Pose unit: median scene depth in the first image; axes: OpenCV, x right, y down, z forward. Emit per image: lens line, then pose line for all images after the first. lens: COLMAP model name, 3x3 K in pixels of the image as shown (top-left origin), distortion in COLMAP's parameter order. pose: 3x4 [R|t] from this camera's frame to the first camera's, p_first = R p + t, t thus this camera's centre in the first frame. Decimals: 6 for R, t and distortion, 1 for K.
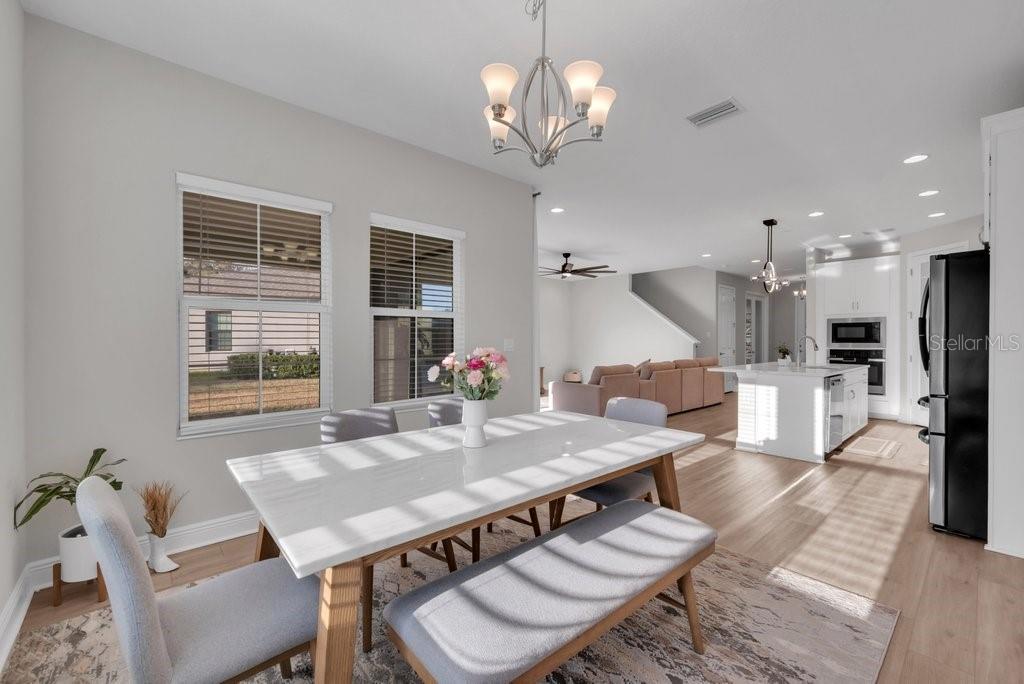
lens RADIAL K [[429.0, 0, 511.2], [0, 429.0, 339.0], [0, 0, 1]] dist [0.000831, 0.000016]
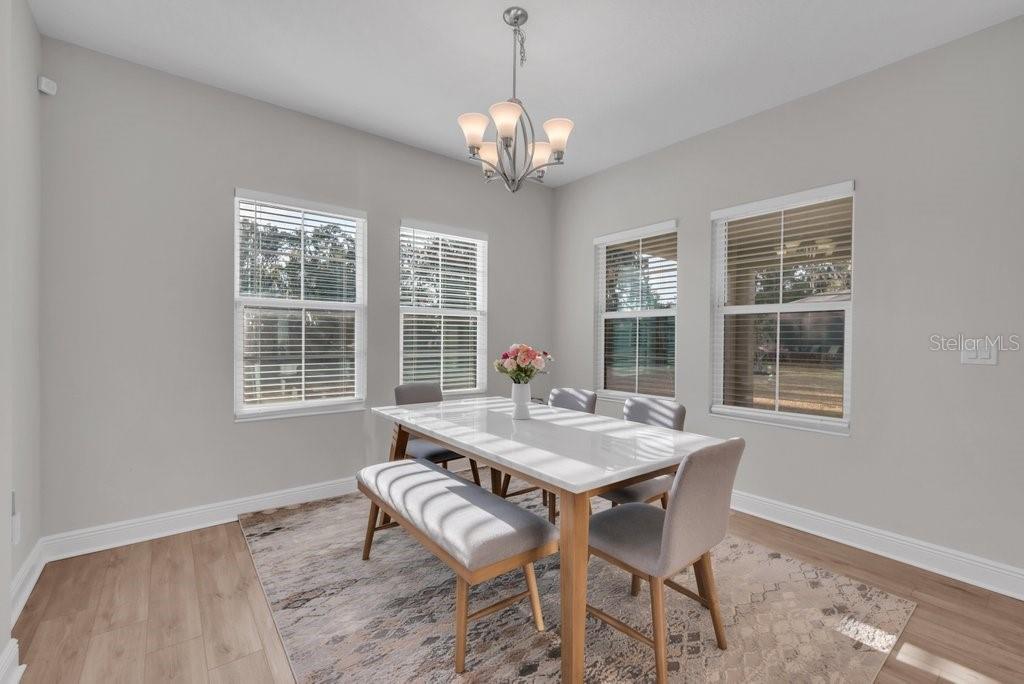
lens RADIAL K [[443.7, 0, 514.0], [0, 443.7, 340.8], [0, 0, 1]] dist [-0.000230, 0.000001]
pose [[-0.049217, 0.015576, -0.998667, 0.982998], [-0.008703, 0.999834, 0.016023, -0.011102], [0.998750, 0.009480, -0.049073, 0.804914]]
